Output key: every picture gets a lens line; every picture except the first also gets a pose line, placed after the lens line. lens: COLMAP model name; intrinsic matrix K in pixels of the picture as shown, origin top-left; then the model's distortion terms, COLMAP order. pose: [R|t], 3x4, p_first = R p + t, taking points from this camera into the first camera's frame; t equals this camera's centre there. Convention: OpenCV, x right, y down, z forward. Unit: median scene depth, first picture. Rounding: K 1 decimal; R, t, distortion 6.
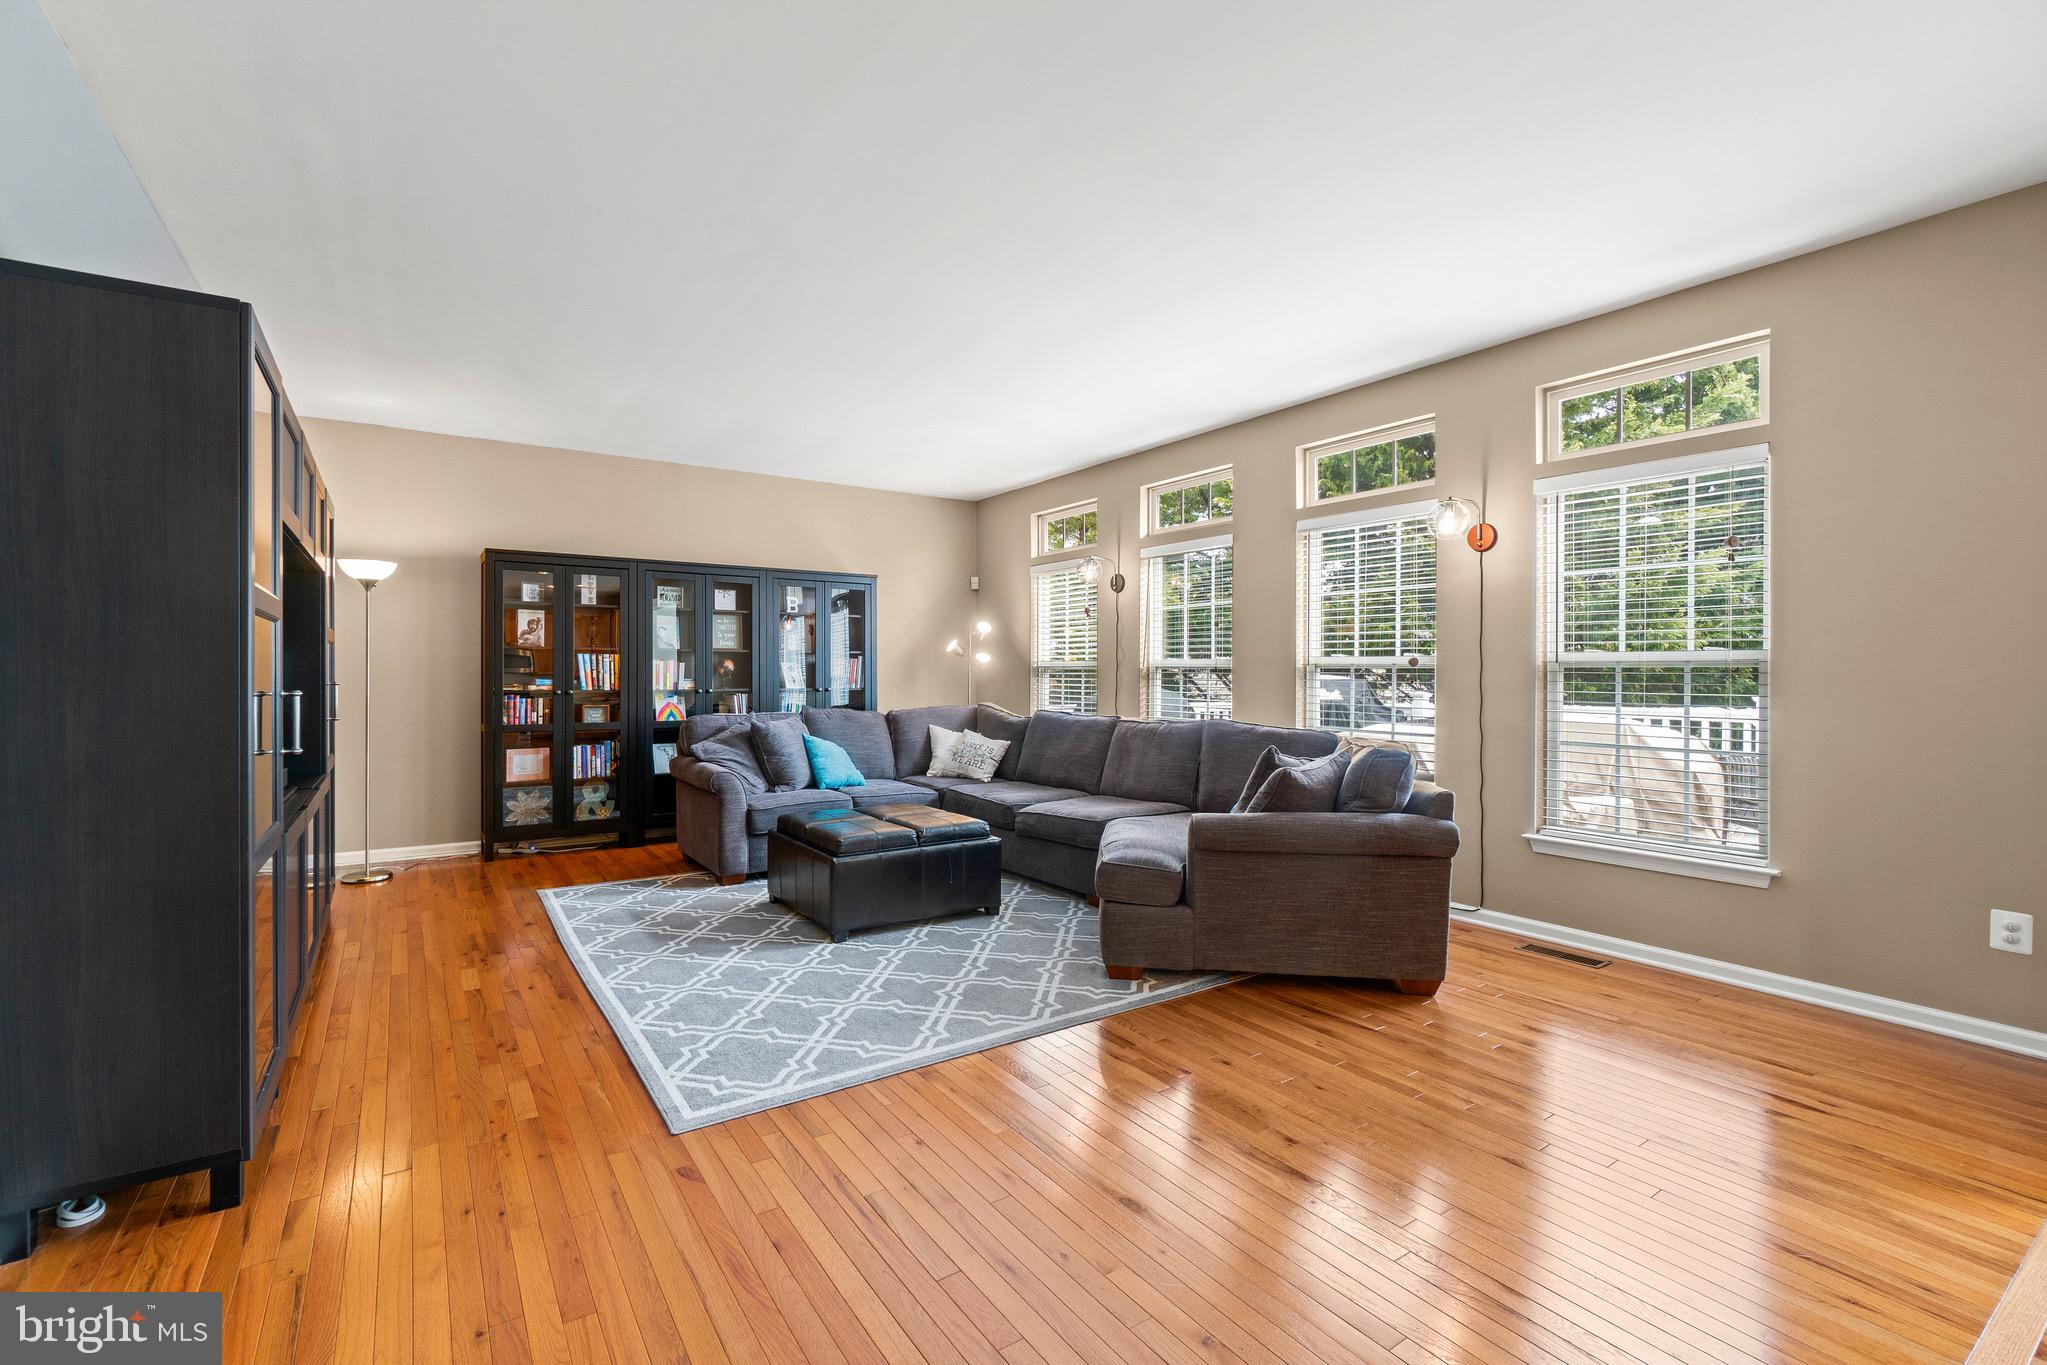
lens RADIAL K [[892.3, 0, 1017.4], [0, 892.3, 685.0], [0, 0, 1]] dist [-0.001425, 0.000999]
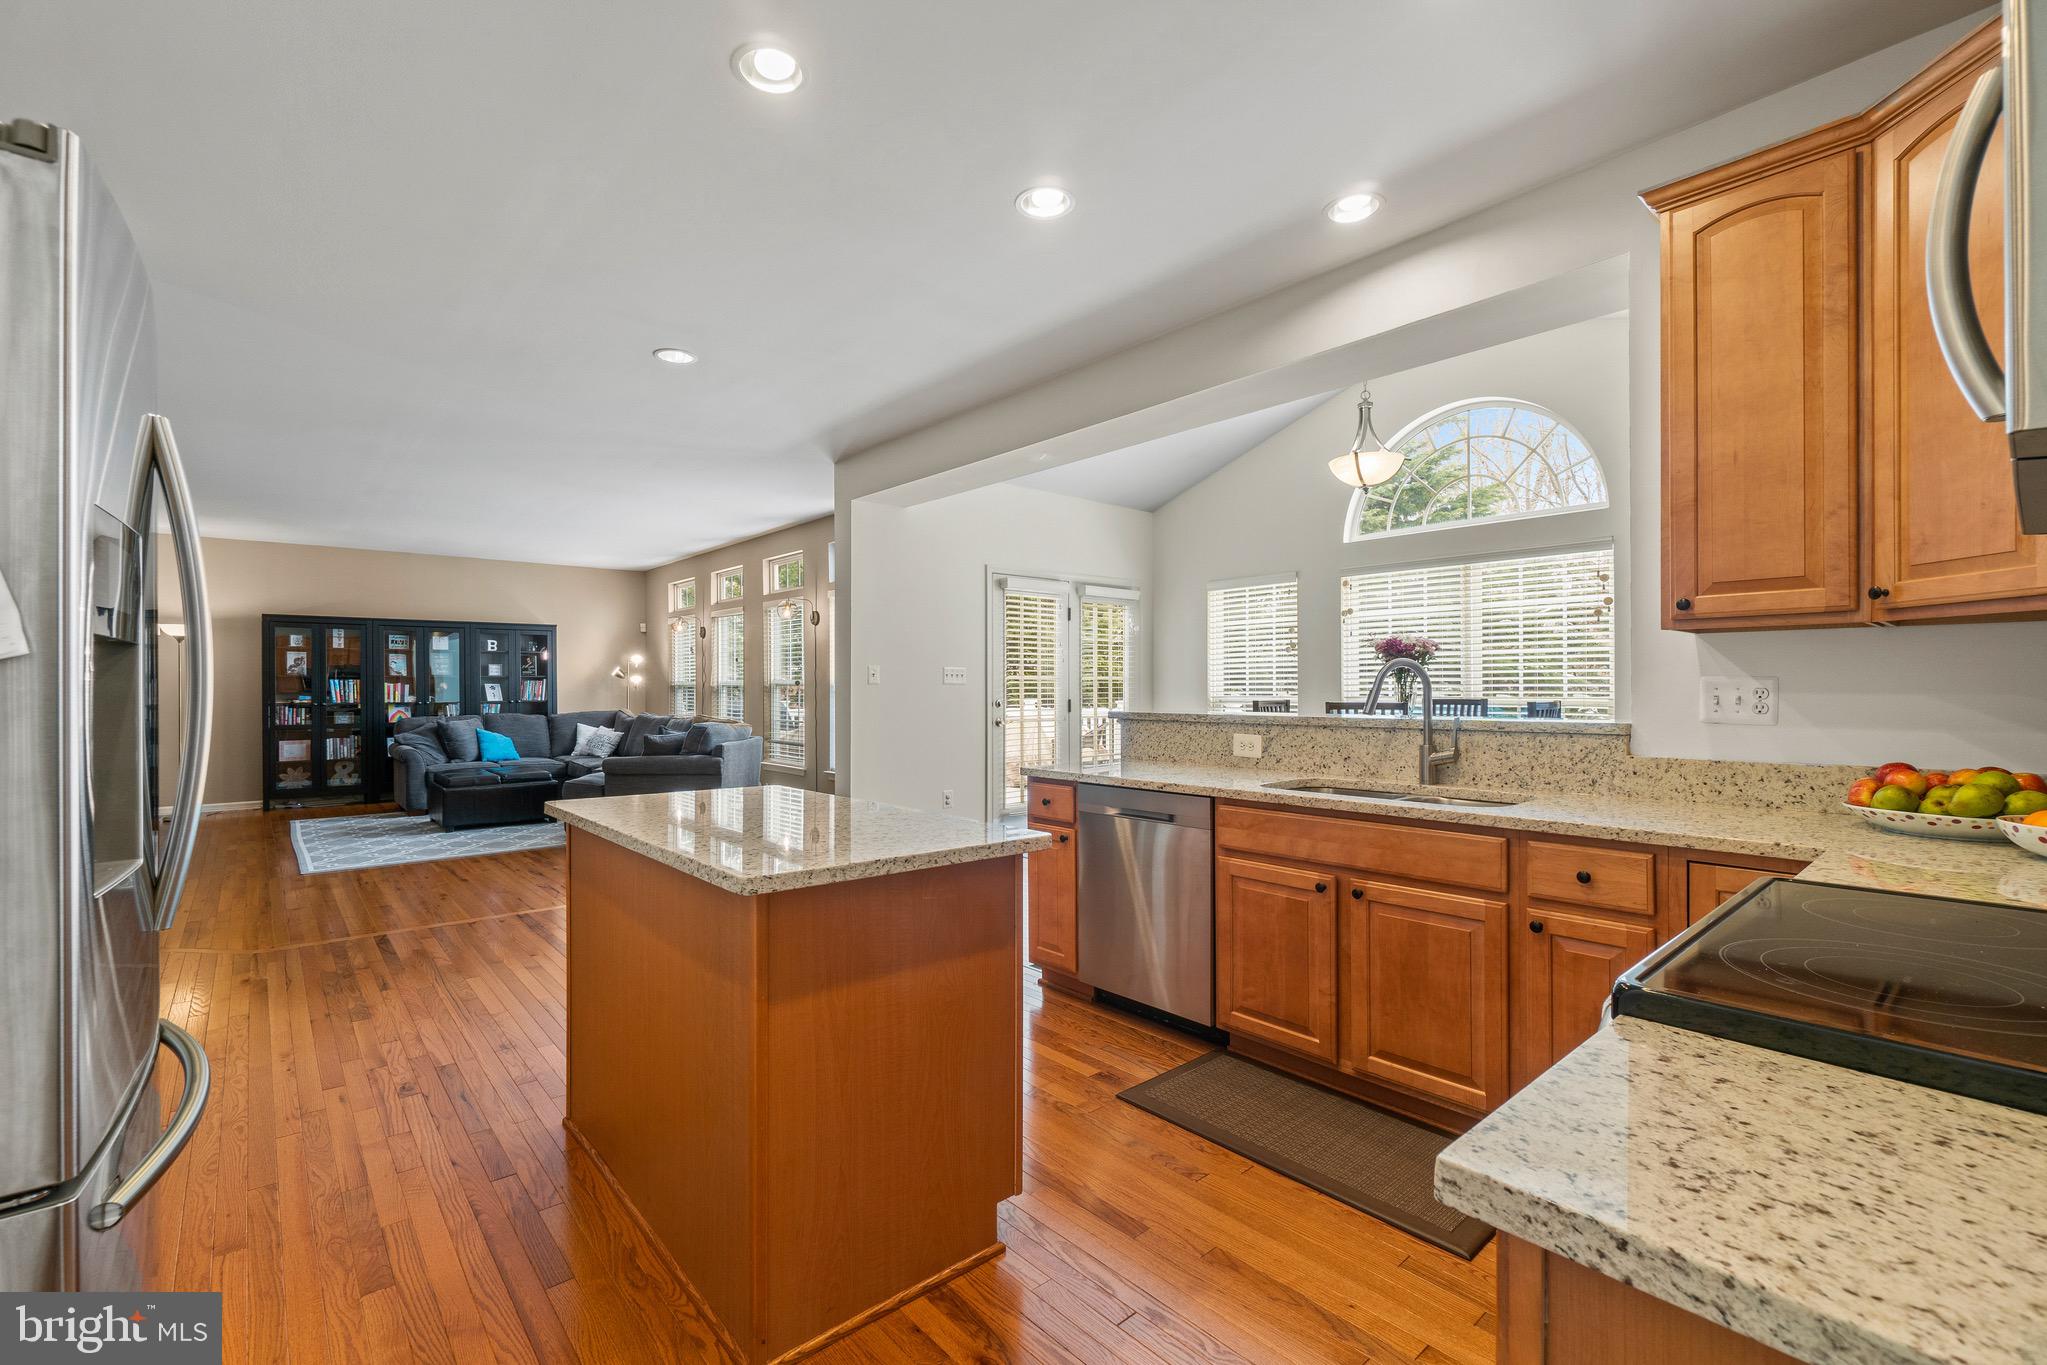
lens RADIAL K [[892.3, 0, 1017.6], [0, 892.3, 692.6], [0, 0, 1]] dist [-0.001425, 0.000999]
pose [[0.993227, -0.007323, 0.115956, 0.518721], [0.007683, 0.999967, -0.002655, 0.001038], [-0.115932, 0.003528, 0.993251, -0.687009]]
